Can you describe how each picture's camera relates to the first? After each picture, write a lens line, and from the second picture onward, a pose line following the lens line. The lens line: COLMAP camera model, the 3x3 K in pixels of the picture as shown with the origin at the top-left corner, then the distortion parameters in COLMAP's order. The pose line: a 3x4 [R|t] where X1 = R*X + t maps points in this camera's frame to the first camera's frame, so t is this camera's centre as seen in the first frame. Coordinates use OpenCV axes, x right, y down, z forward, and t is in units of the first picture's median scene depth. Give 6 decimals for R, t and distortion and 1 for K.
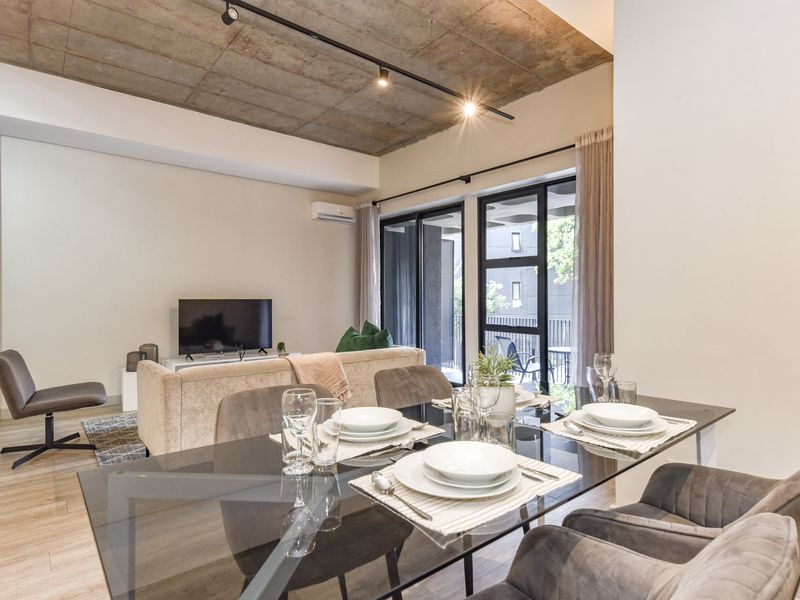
lens RADIAL K [[442.8, 0, 405.5], [0, 442.8, 299.5], [0, 0, 1]] dist [0.019538, 0.002226]
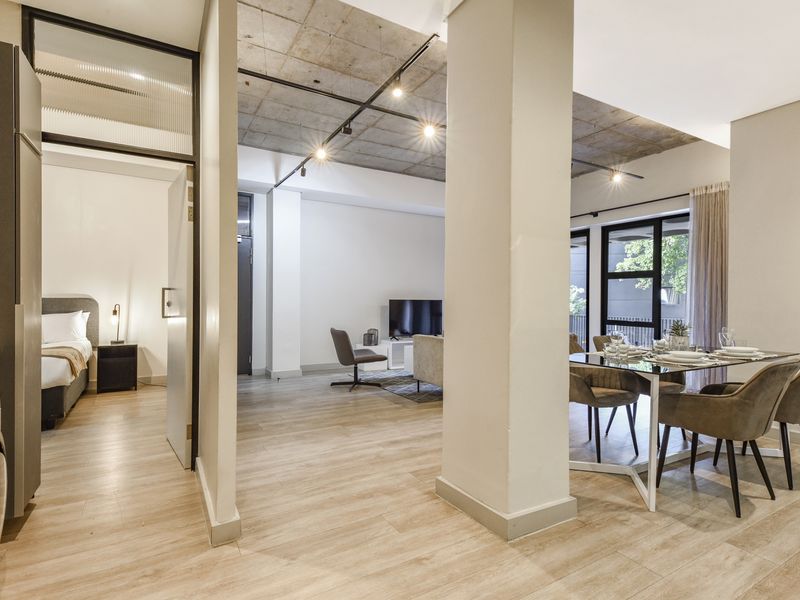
lens RADIAL K [[425.6, 0, 395.1], [0, 425.6, 304.5], [0, 0, 1]] dist [0.015247, -0.001272]
pose [[0.986402, 0.009518, -0.164075, -0.272972], [-0.008717, 0.999946, 0.005602, 0.007727], [0.164119, -0.004095, 0.986432, -0.439621]]
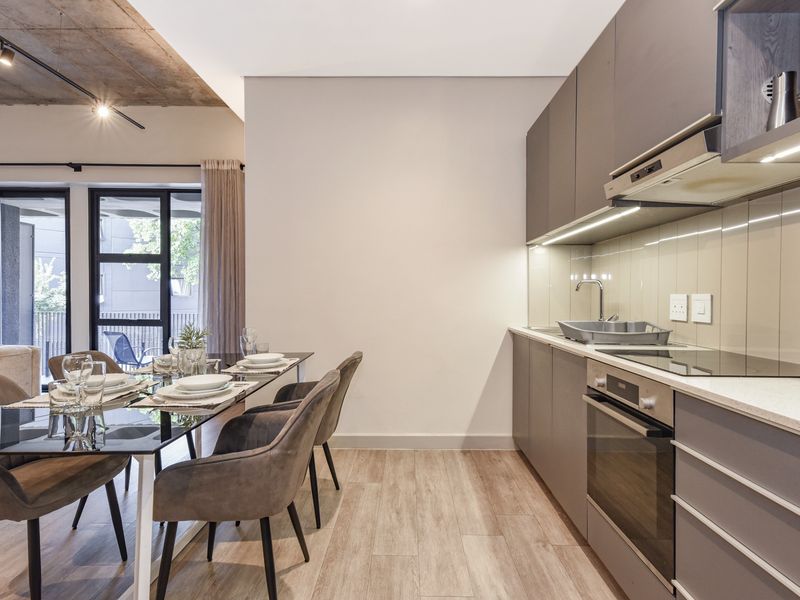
lens RADIAL K [[442.8, 0, 405.5], [0, 442.8, 299.5], [0, 0, 1]] dist [0.019538, 0.002226]
pose [[0.644487, -0.001901, 0.764613, -0.153685], [-0.004632, 0.999969, 0.006391, 0.003108], [-0.764602, -0.007661, 0.644458, -0.170886]]
